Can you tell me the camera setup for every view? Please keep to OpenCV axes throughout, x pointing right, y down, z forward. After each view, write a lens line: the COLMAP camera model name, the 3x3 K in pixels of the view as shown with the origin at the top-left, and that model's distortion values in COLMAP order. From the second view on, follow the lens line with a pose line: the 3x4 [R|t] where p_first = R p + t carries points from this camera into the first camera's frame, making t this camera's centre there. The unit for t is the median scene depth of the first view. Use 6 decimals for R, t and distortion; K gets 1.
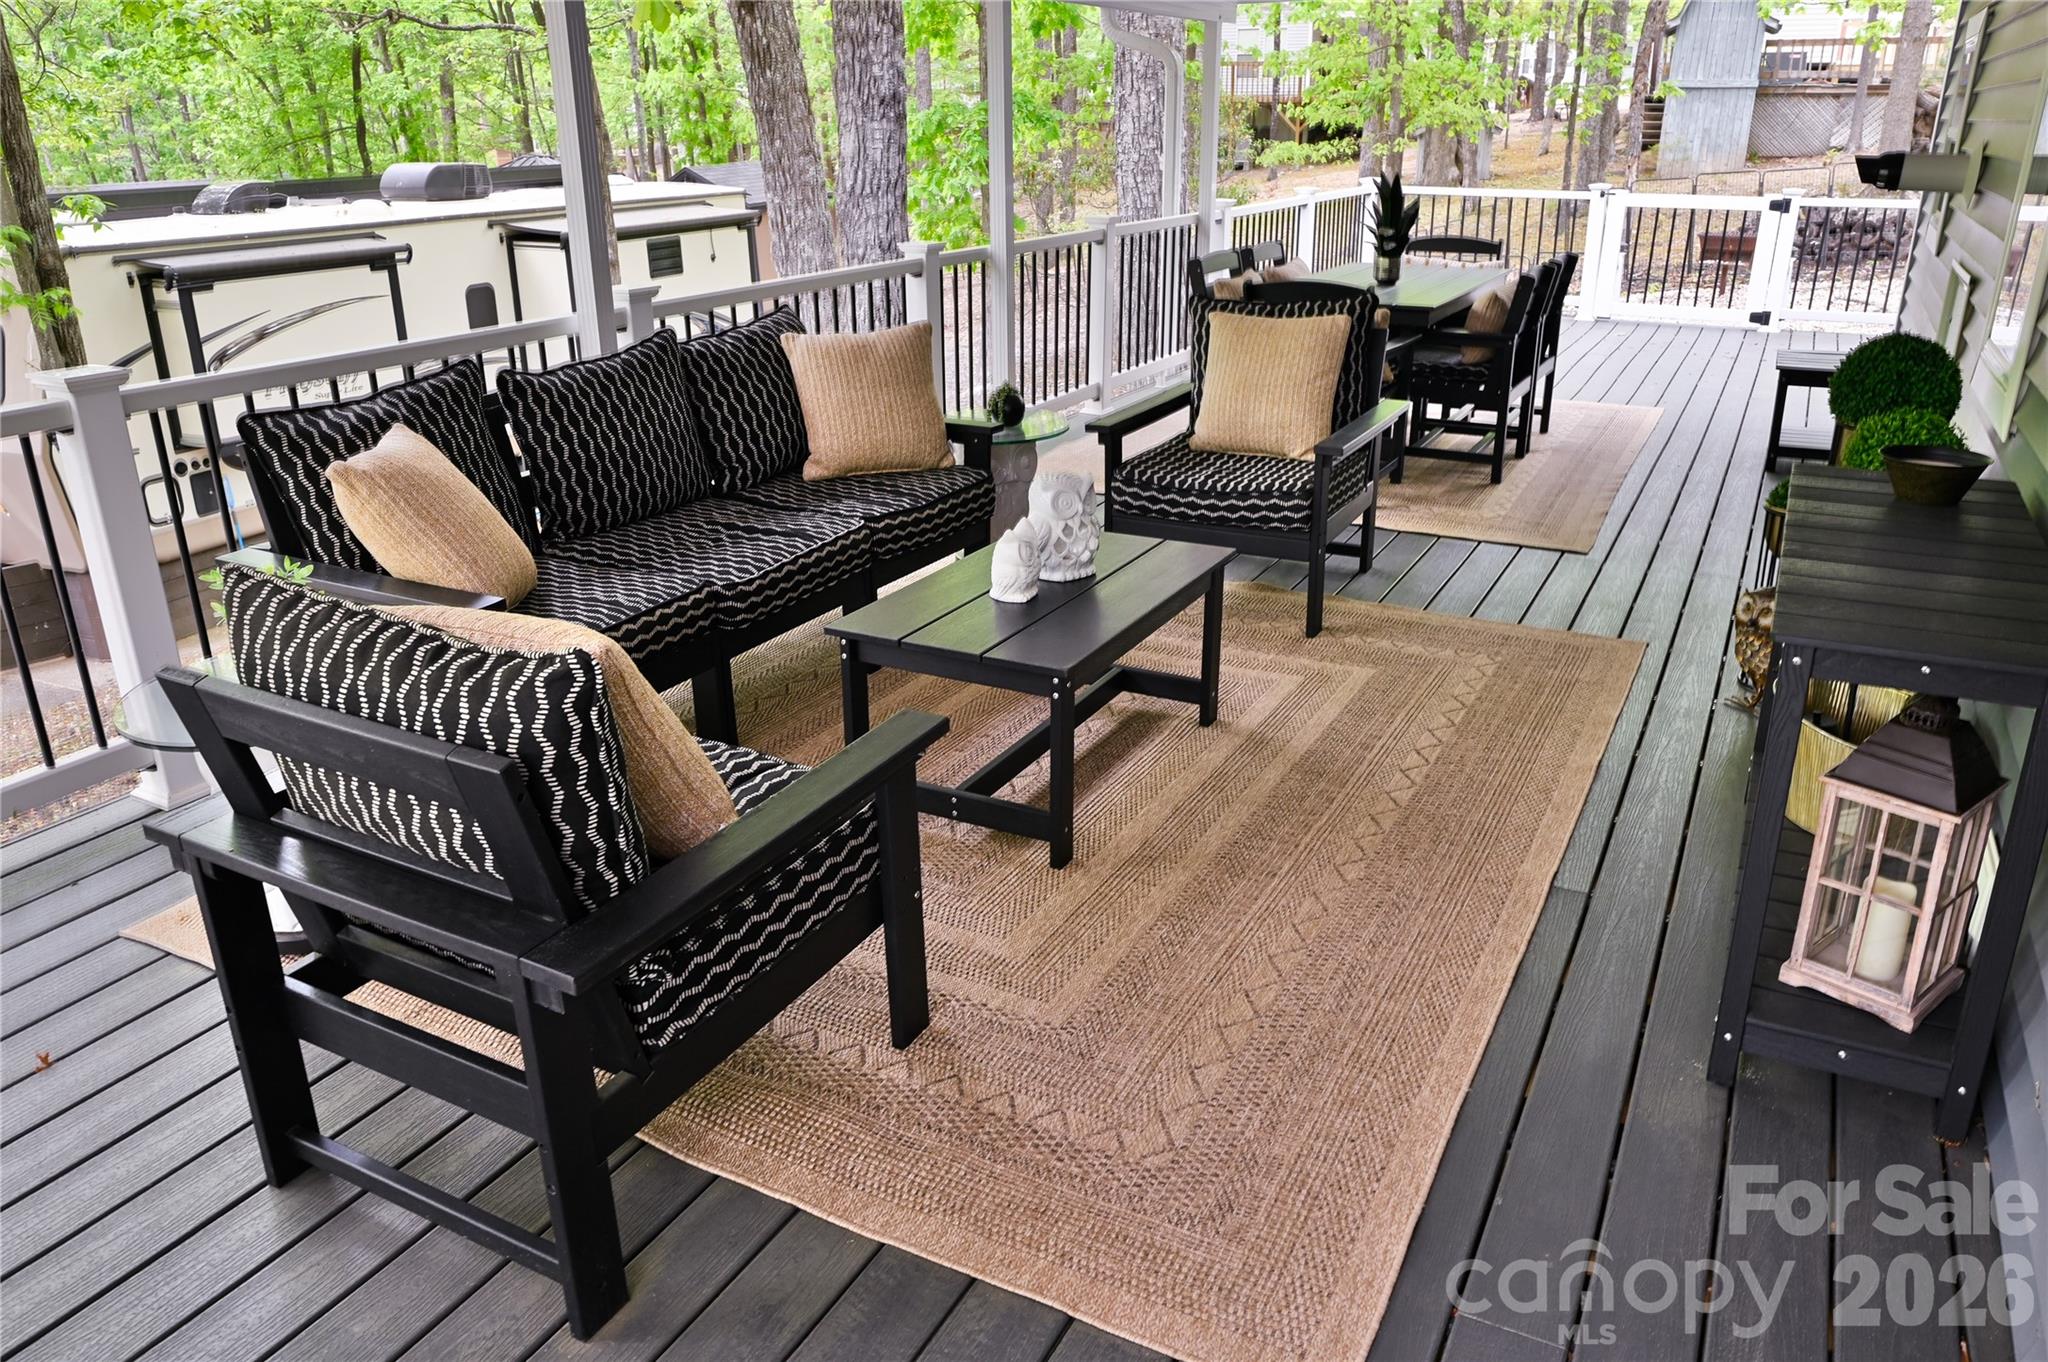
lens RADIAL K [[1440.2, 0, 1014.7], [0, 1440.2, 691.2], [0, 0, 1]] dist [-0.038621, -0.005192]
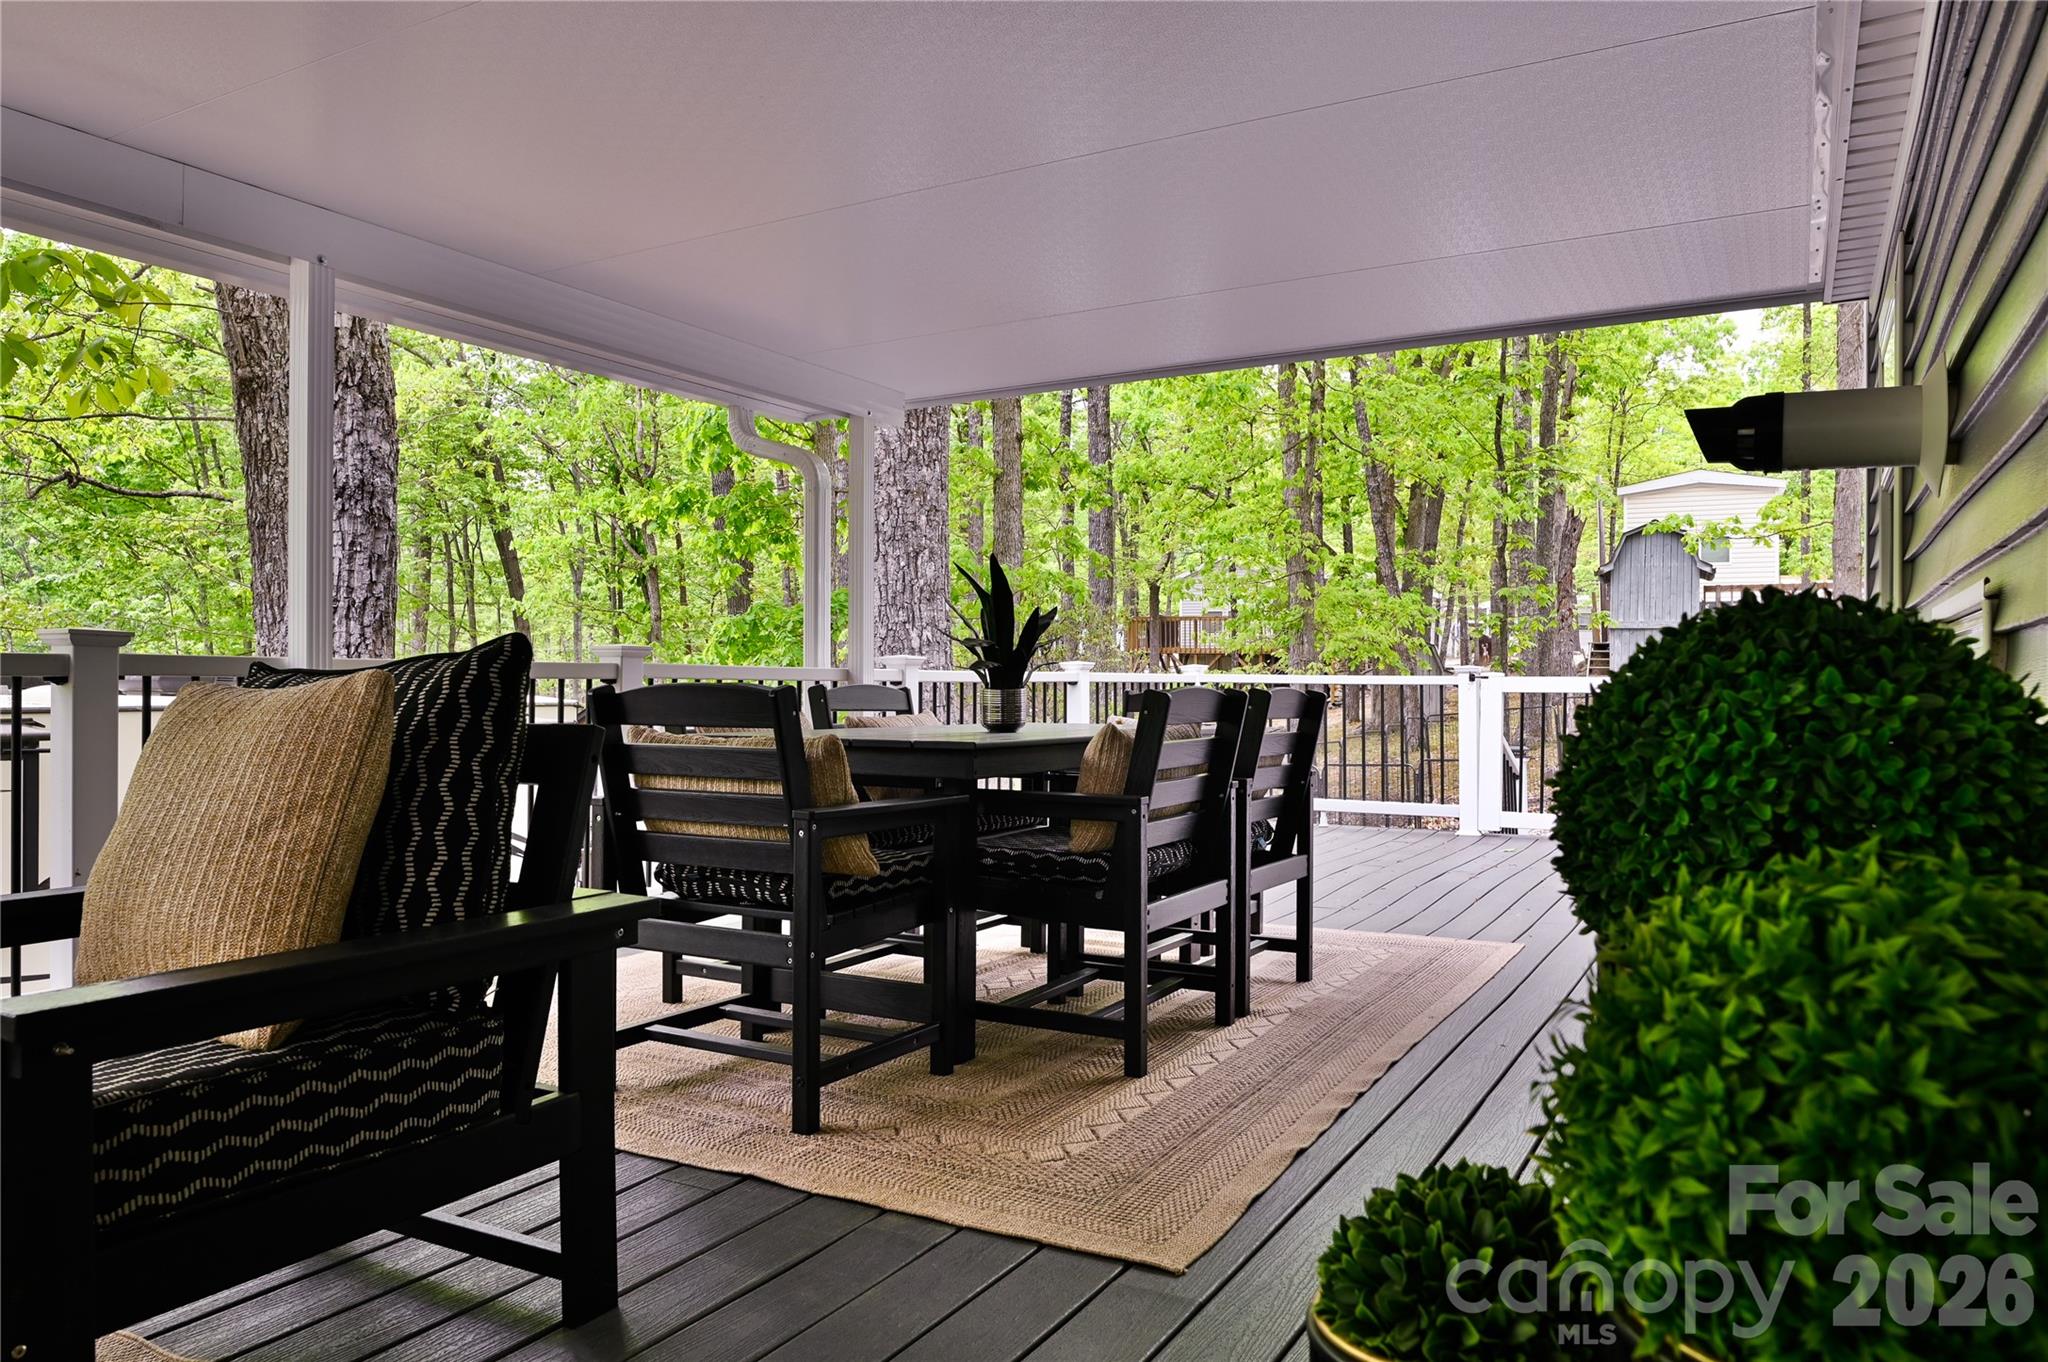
lens RADIAL K [[1440.2, 0, 1014.7], [0, 1440.2, 691.2], [0, 0, 1]] dist [-0.038621, -0.005192]
pose [[0.999897, 0.011994, -0.007869, 0.239218], [-0.014038, 0.931079, -0.364549, -0.068546], [0.002954, 0.364622, 0.931151, 0.373139]]
